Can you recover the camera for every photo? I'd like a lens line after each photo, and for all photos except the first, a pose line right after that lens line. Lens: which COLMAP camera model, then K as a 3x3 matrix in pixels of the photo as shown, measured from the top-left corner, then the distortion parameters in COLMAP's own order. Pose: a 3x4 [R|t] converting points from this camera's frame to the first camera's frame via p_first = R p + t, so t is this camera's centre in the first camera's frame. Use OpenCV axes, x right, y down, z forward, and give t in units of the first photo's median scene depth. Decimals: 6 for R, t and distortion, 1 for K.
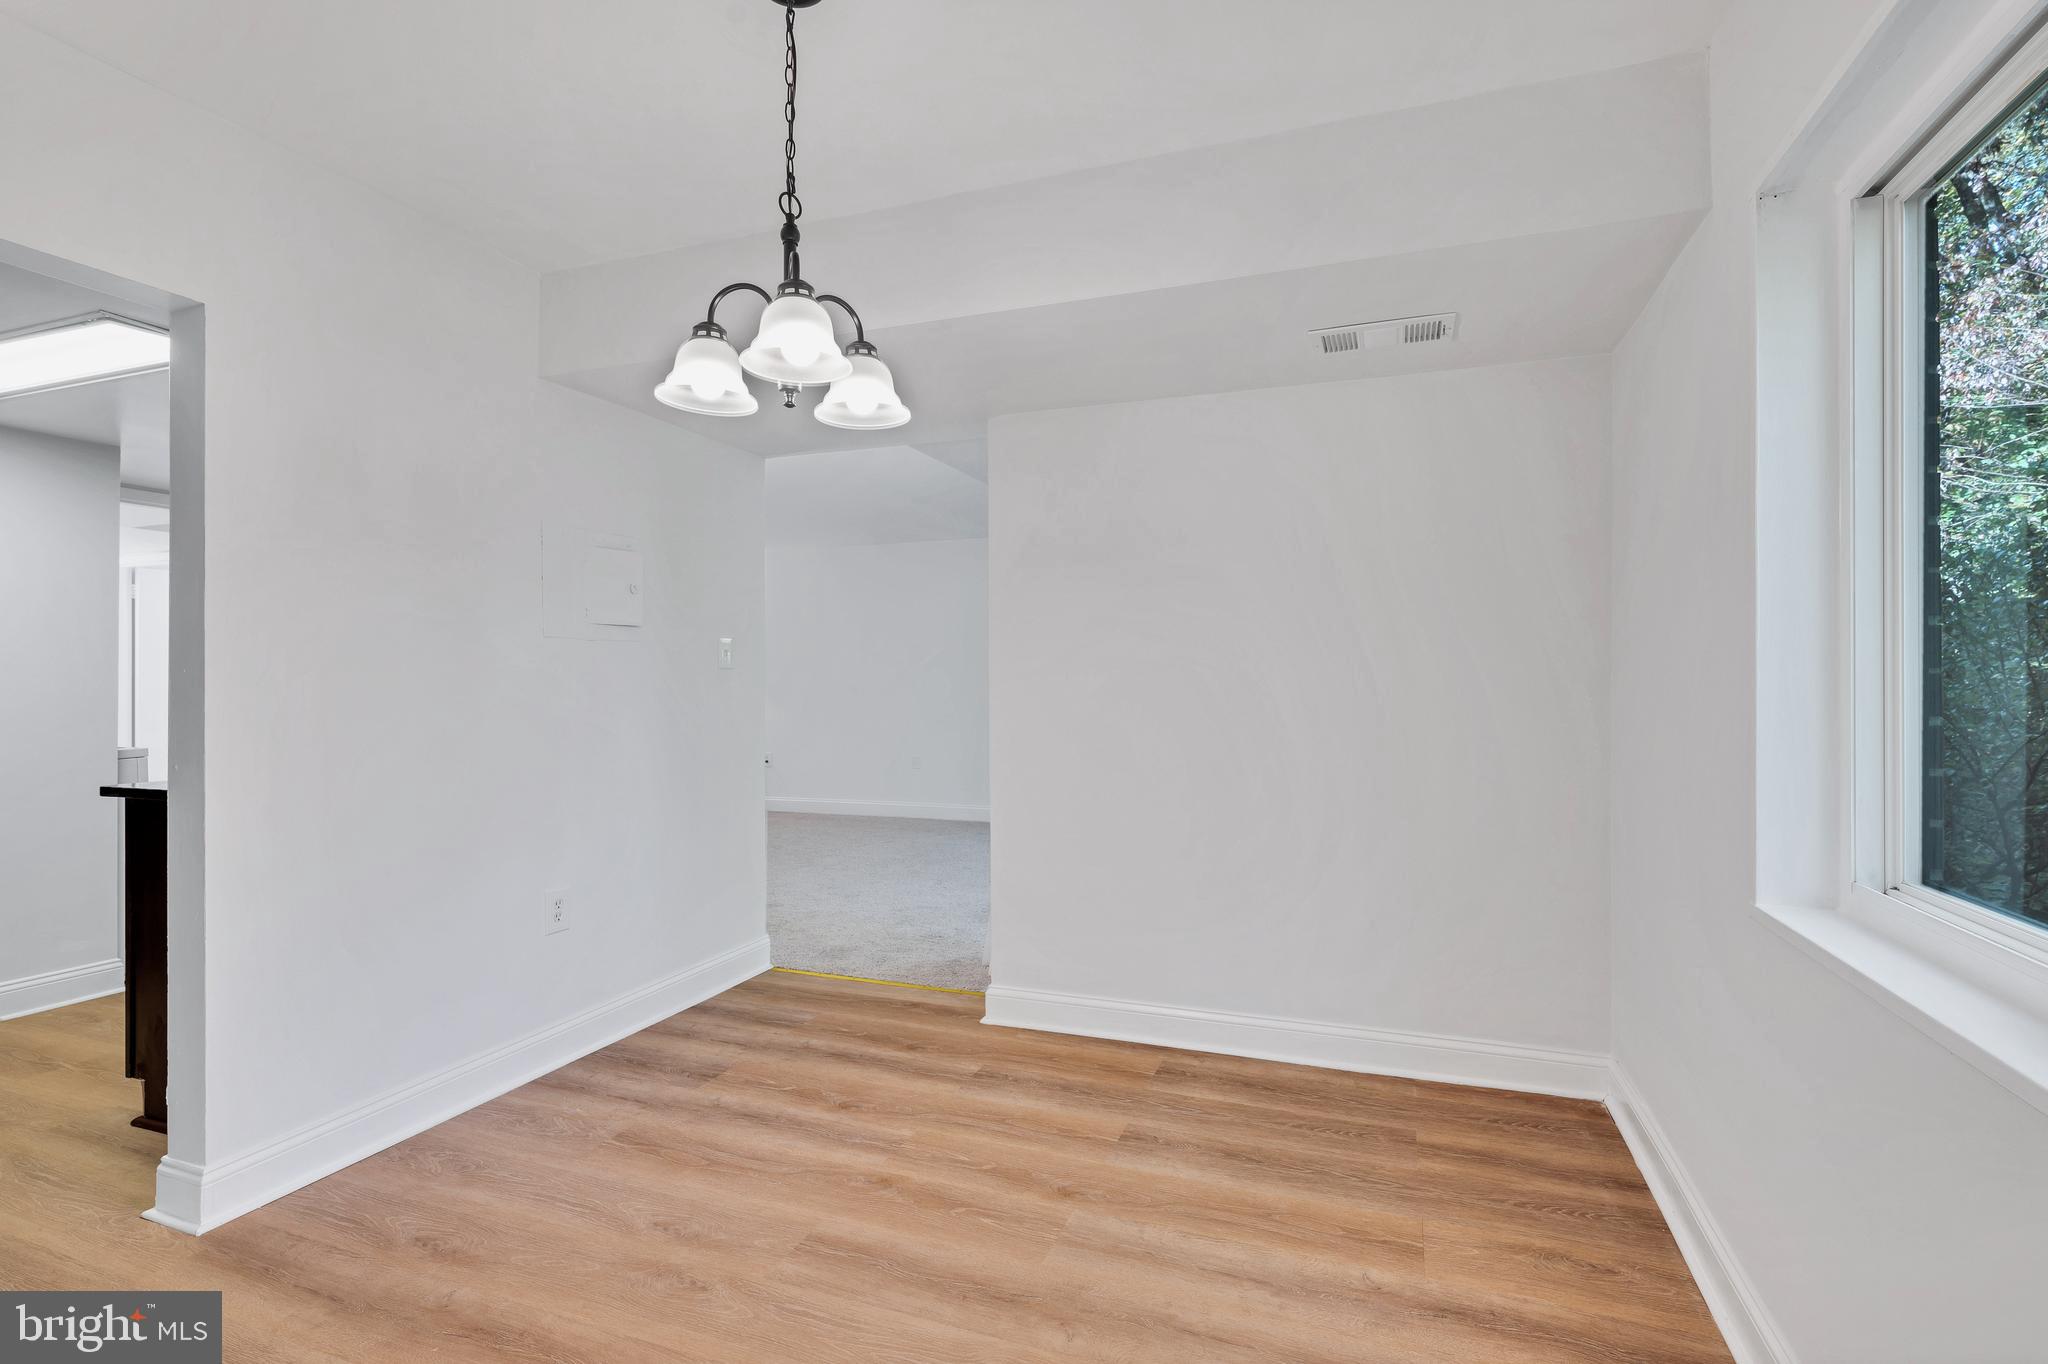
lens RADIAL K [[922.6, 0, 1018.9], [0, 922.6, 678.7], [0, 0, 1]] dist [0.005307, 0.000130]
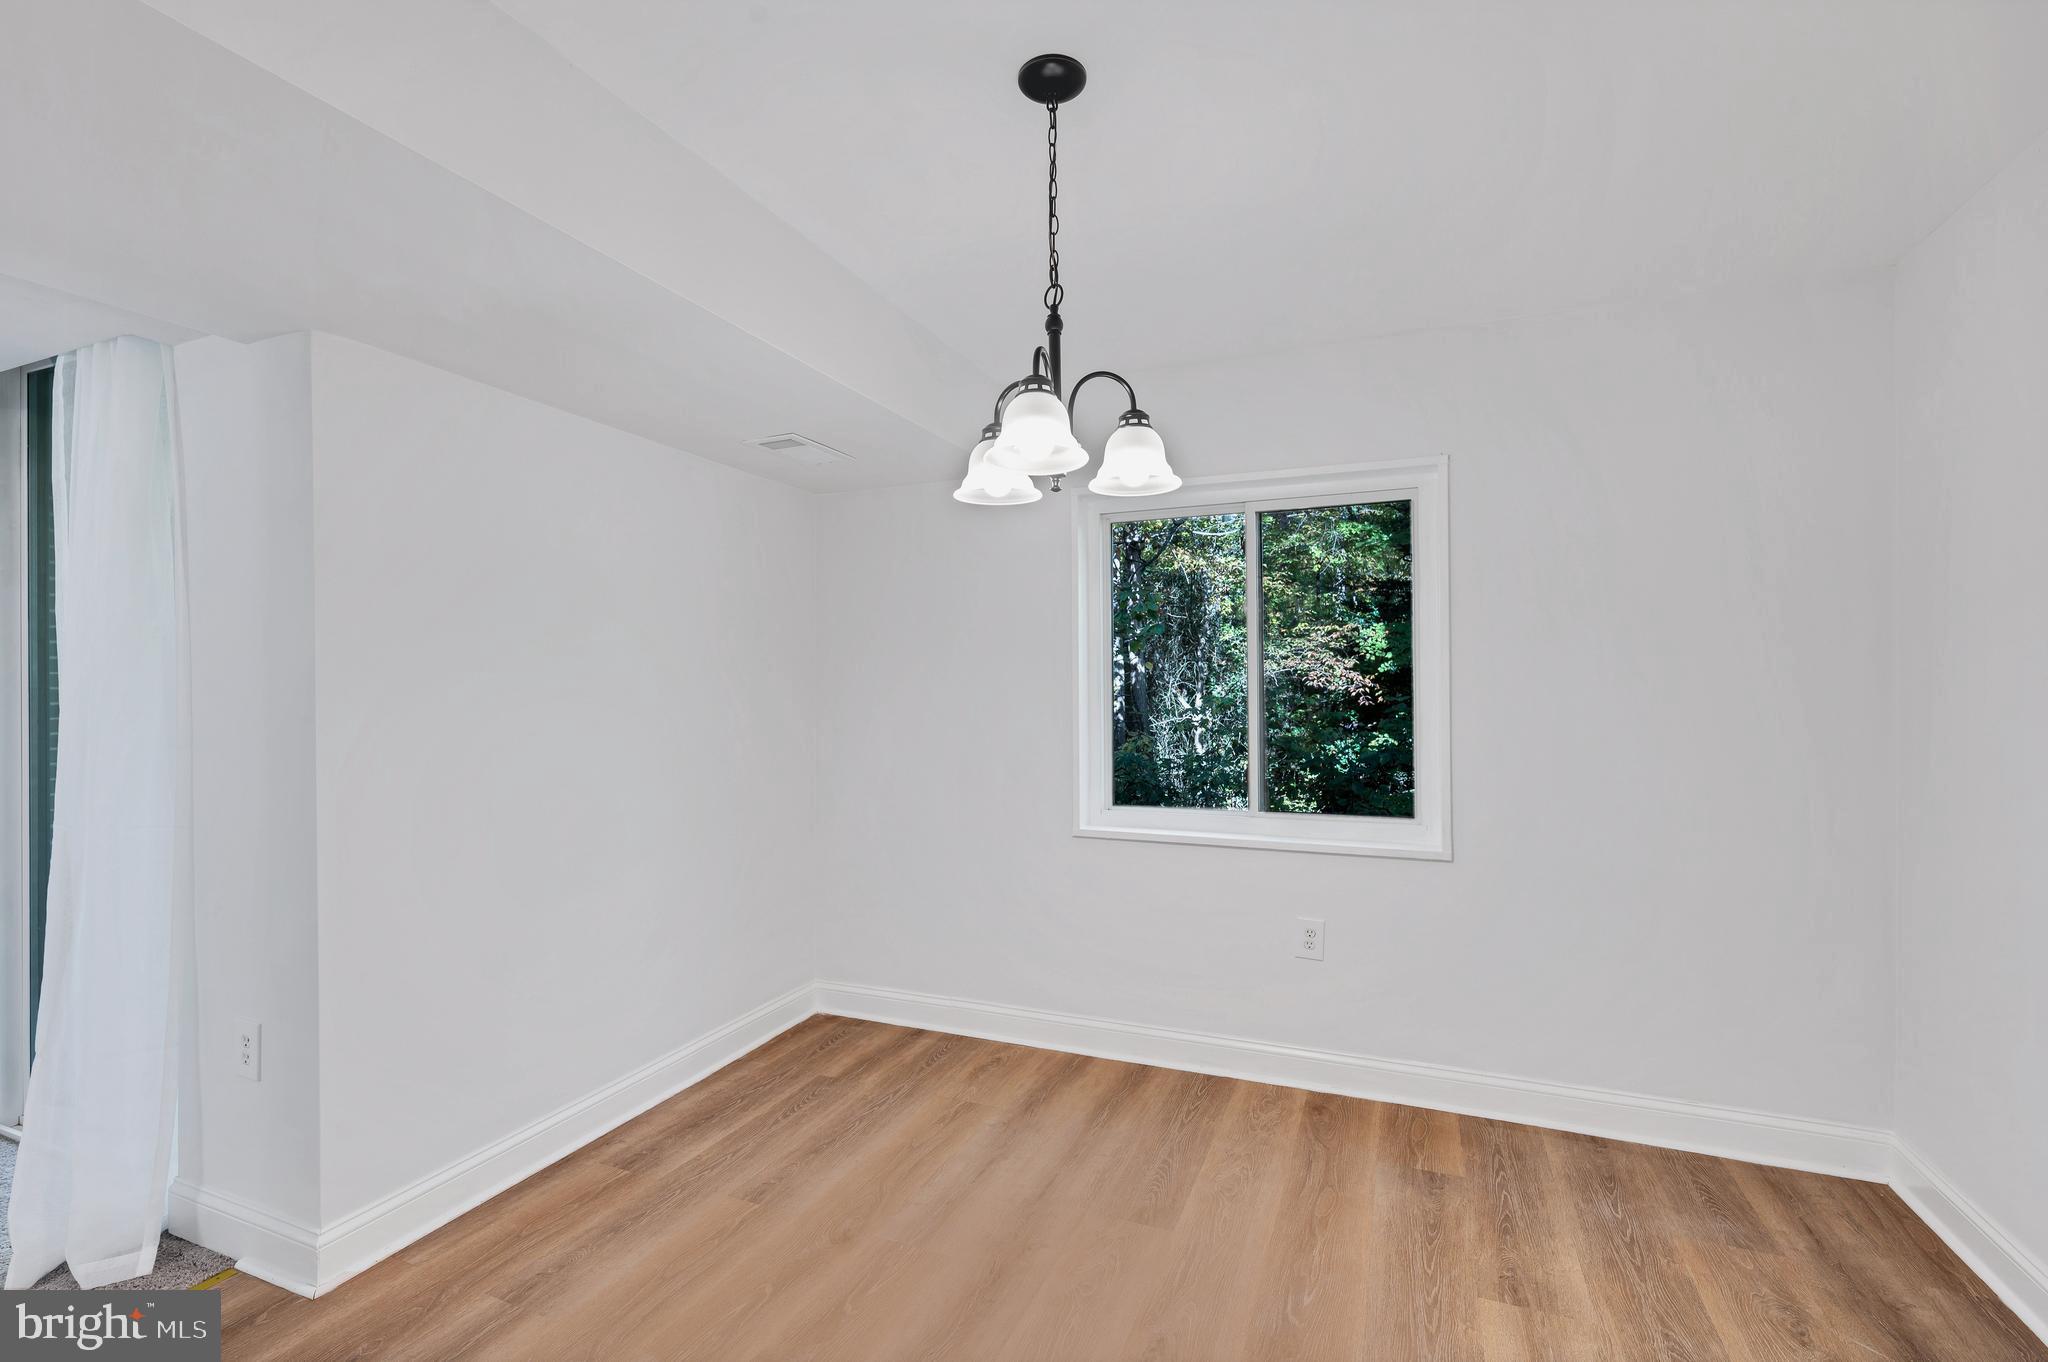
lens RADIAL K [[922.6, 0, 1017.5], [0, 922.6, 689.0], [0, 0, 1]] dist [0.005307, 0.000130]
pose [[0.056124, 0.002286, 0.998421, -0.809267], [0.001332, 0.999996, -0.002365, -0.043607], [-0.998423, 0.001462, 0.056121, 0.627342]]
